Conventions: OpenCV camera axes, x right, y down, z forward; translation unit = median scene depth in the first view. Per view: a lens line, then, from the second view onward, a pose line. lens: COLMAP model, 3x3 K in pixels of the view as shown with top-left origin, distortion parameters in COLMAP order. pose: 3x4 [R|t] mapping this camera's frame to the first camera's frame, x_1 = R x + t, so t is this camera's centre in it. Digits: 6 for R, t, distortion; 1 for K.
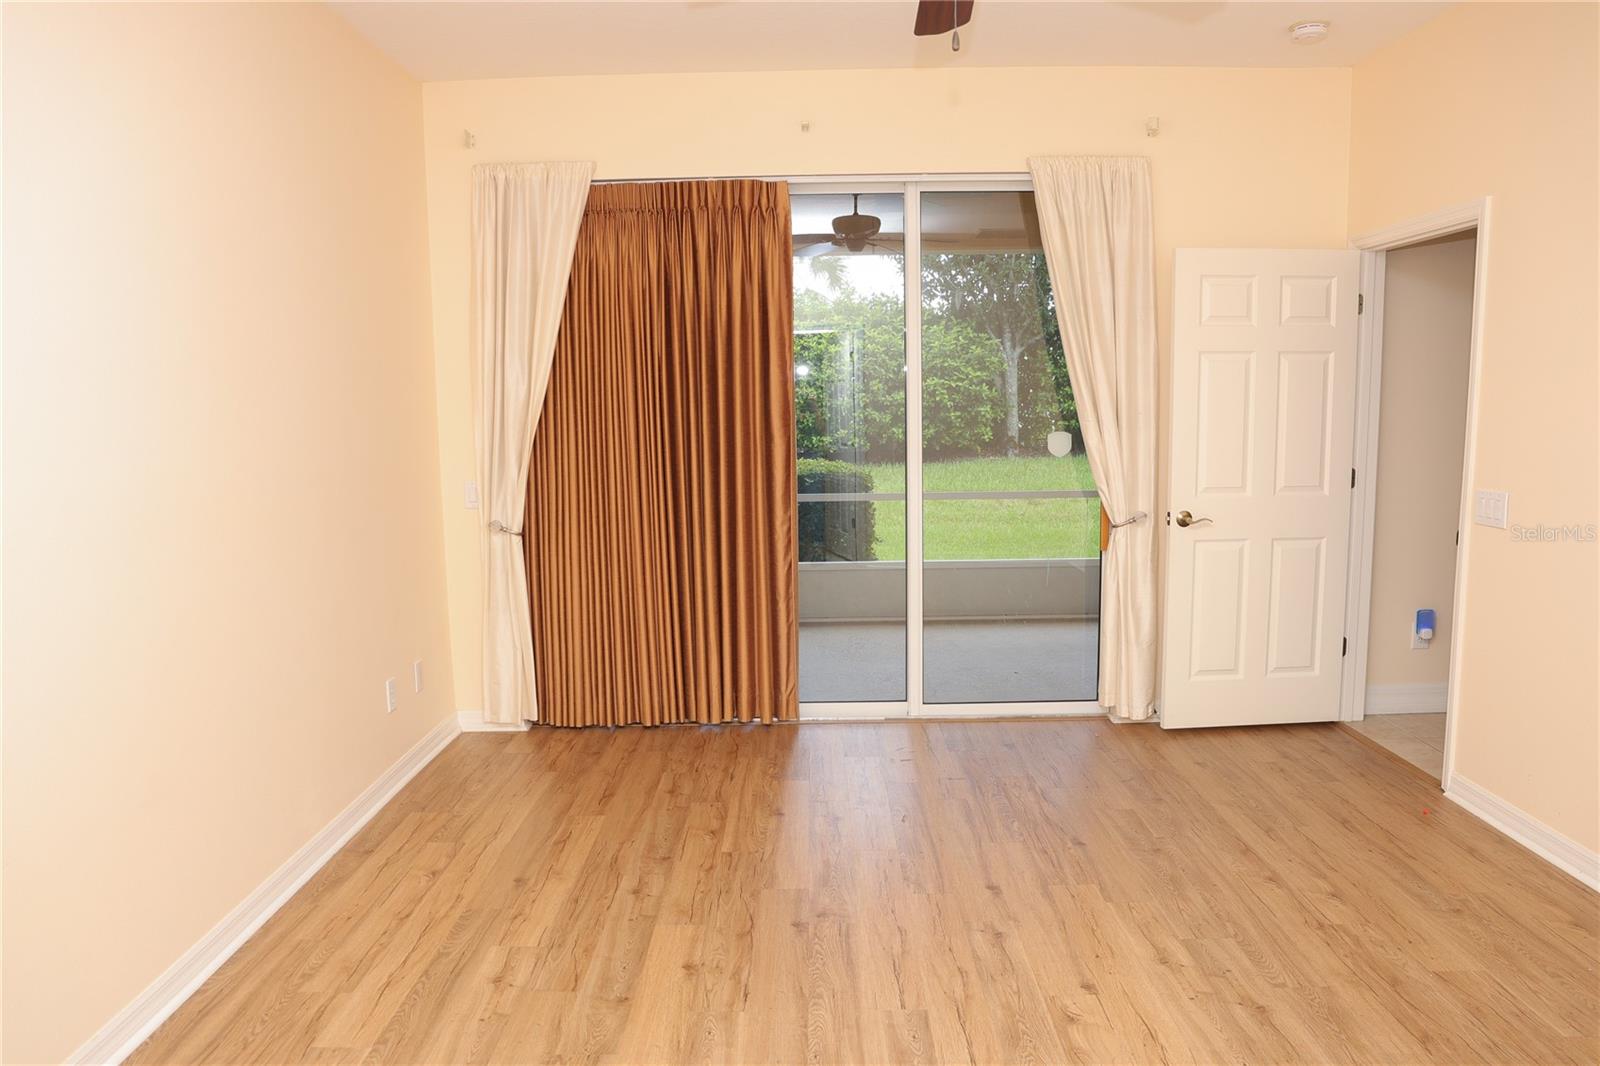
lens RADIAL K [[1092.8, 0, 800.0], [0, 1092.8, 533.0], [0, 0, 1]] dist [-0.112286, 0.092402]
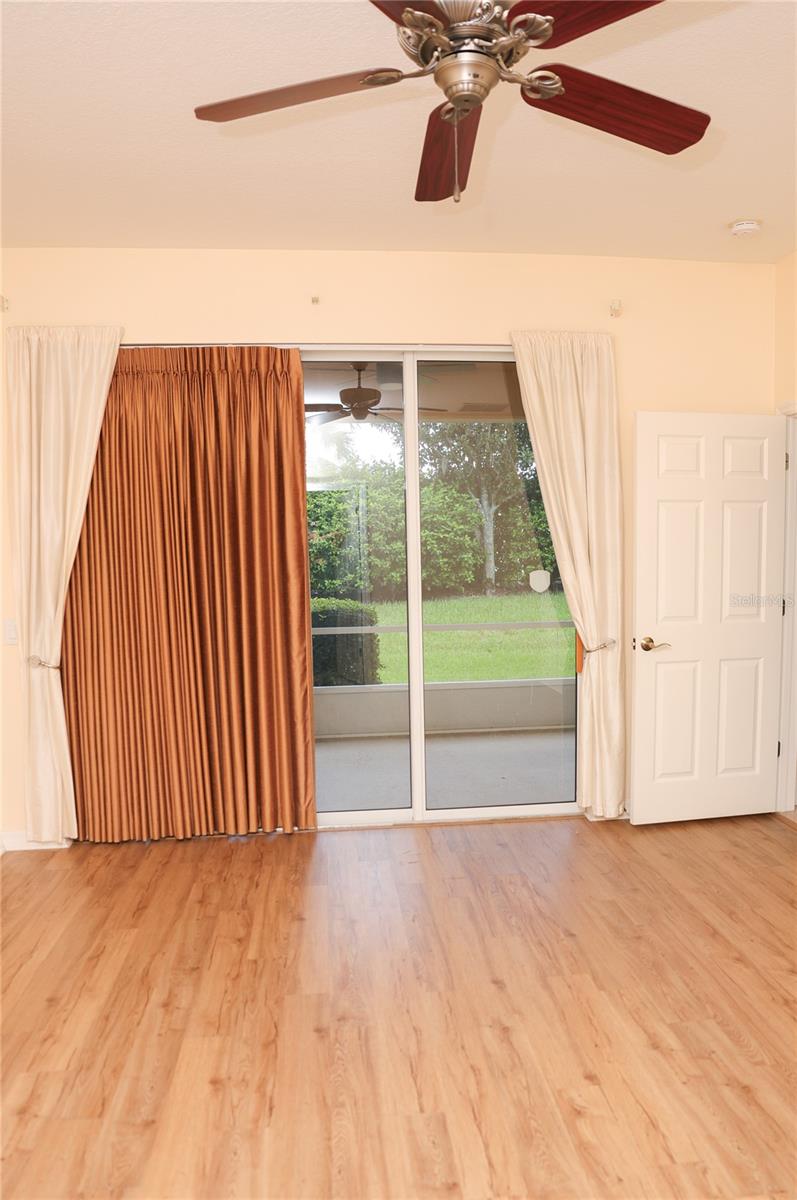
lens RADIAL K [[874.8, 0, 413.2], [0, 874.8, 651.7], [0, 0, 1]] dist [-0.123569, 0.113893]
pose [[0.993752, -0.016582, 0.110375, 0.001881], [0.017591, 0.999812, -0.008169, -0.001735], [-0.110219, 0.010060, 0.993856, 0.108002]]
